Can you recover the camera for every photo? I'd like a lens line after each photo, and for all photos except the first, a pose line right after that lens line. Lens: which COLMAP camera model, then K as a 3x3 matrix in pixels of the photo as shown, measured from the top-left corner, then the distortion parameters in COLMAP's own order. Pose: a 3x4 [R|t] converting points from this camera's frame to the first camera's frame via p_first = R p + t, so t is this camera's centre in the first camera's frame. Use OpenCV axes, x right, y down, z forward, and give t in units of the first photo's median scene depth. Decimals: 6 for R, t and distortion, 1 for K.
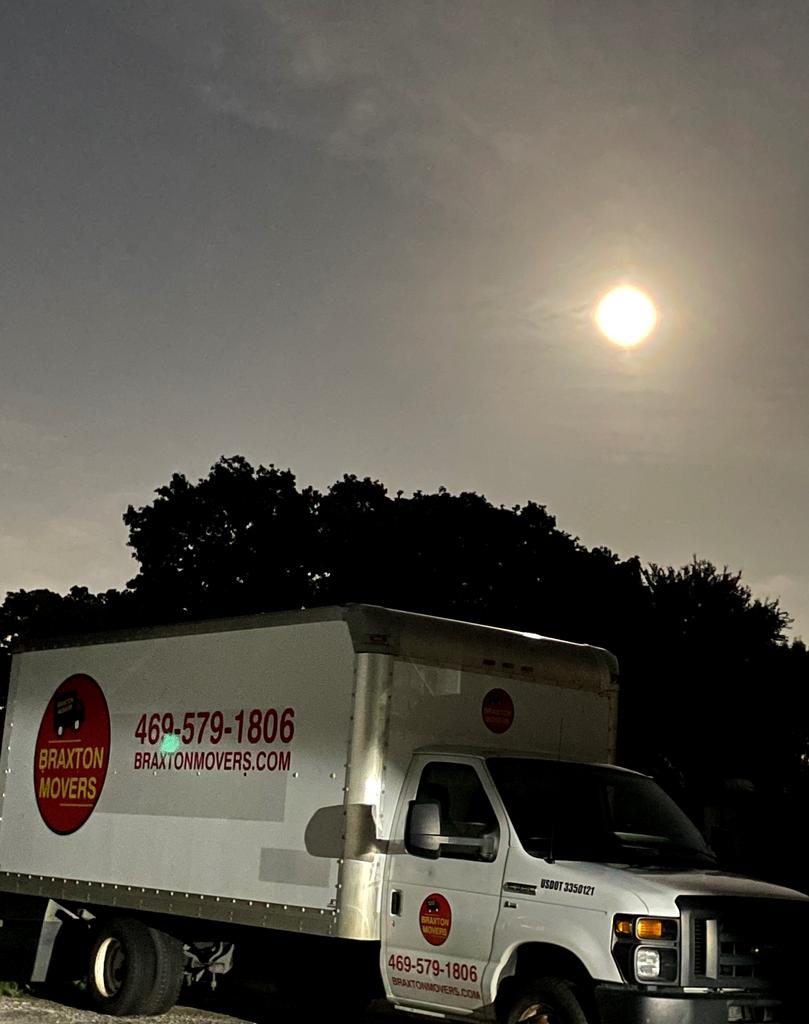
lens RADIAL K [[1585.1, 0, 400.8], [0, 1585.1, 530.9], [0, 0, 1]] dist [0.155316, -0.488151]
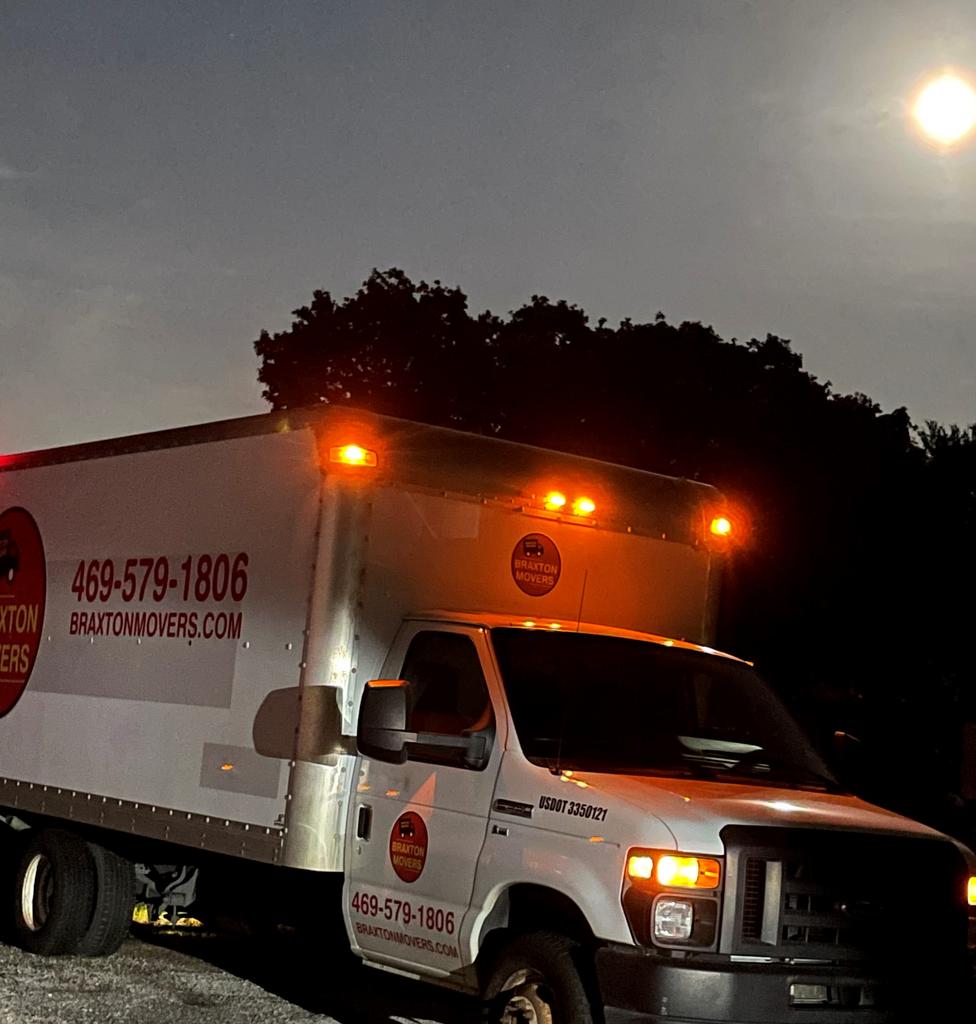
lens RADIAL K [[1916.1, 0, 484.7], [0, 1916.1, 649.3], [0, 0, 1]] dist [0.102607, -0.217639]
pose [[0.996203, 0.029726, -0.081825, 0.105829], [-0.018279, 0.990369, 0.137242, 0.033034], [0.085117, -0.135225, 0.987152, 0.148168]]
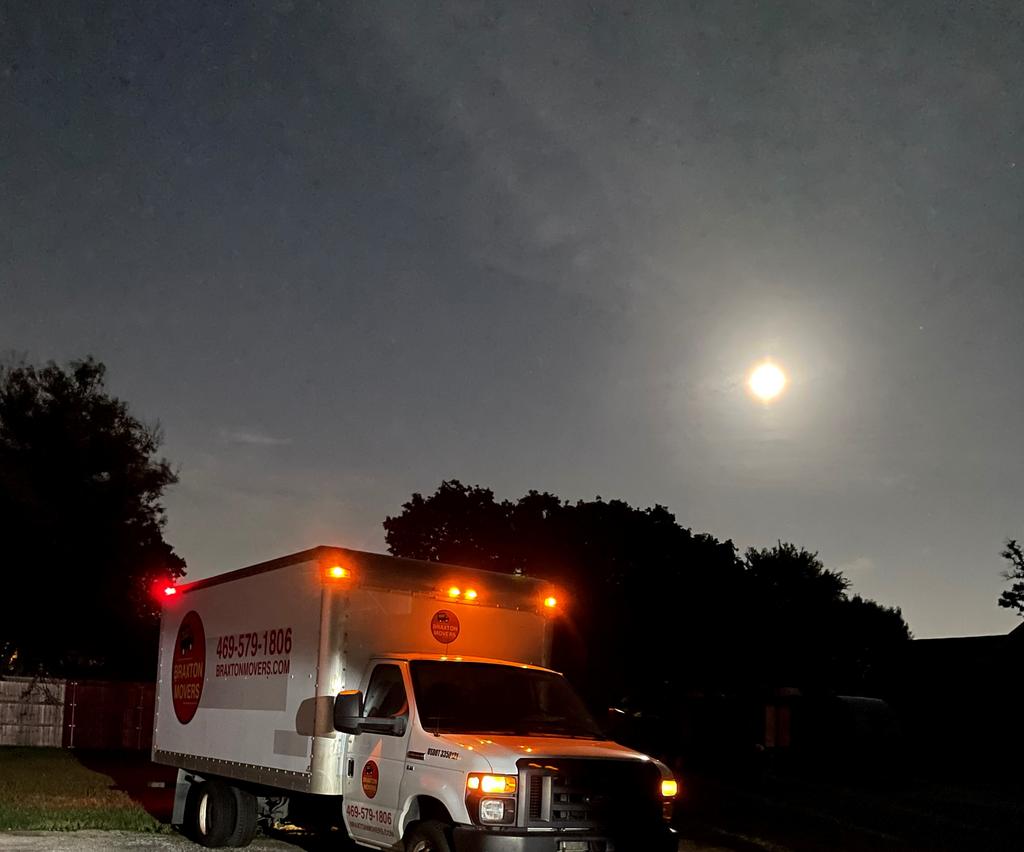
lens RADIAL K [[1017.2, 0, 512.5], [0, 1017.2, 685.2], [0, 0, 1]] dist [0.076861, -0.008128]
pose [[0.994361, -0.017363, -0.104613, 0.198304], [0.032070, 0.989548, 0.140591, 0.043019], [0.101079, -0.143153, 0.984525, 0.160922]]
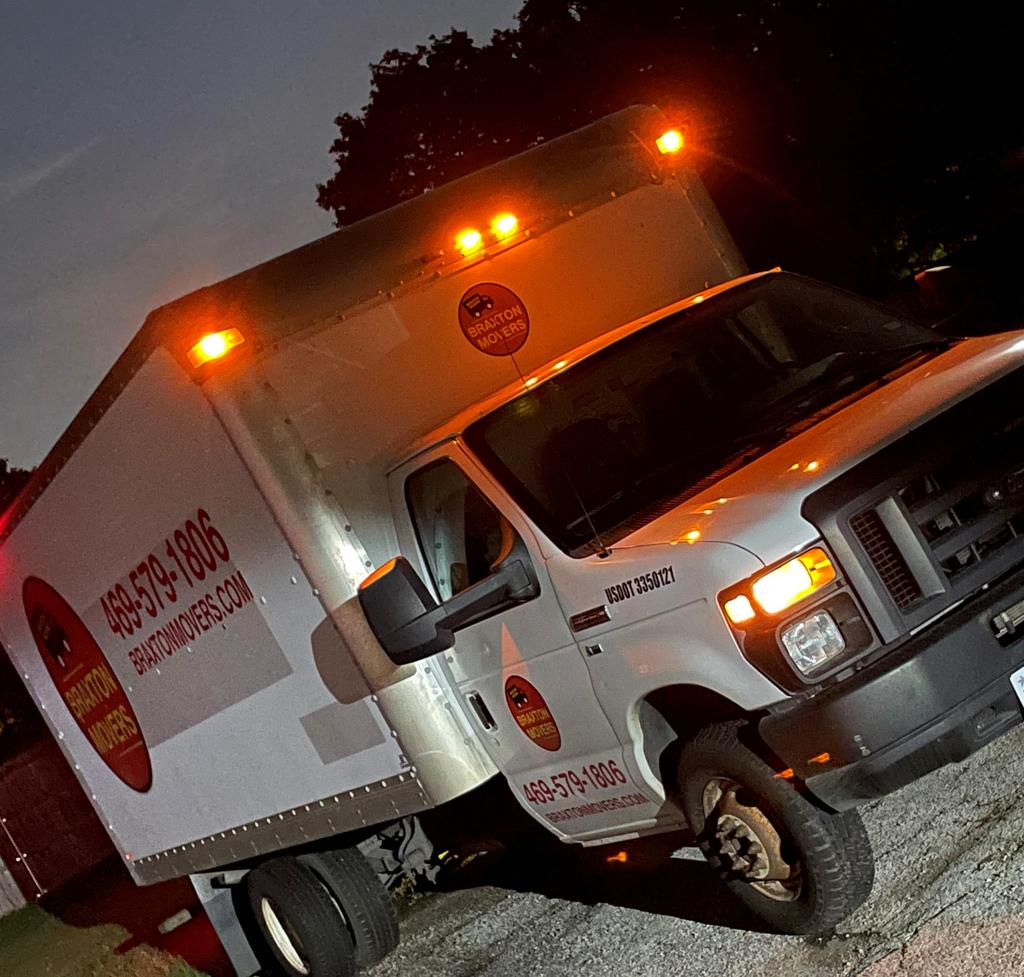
lens RADIAL K [[1916.1, 0, 658.0], [0, 1916.1, 486.6], [0, 0, 1]] dist [0.102607, -0.217639]
pose [[0.830215, -0.532012, -0.166452, 0.188078], [0.556517, 0.808232, 0.192483, 0.059695], [0.032129, -0.252435, 0.967080, 0.305197]]
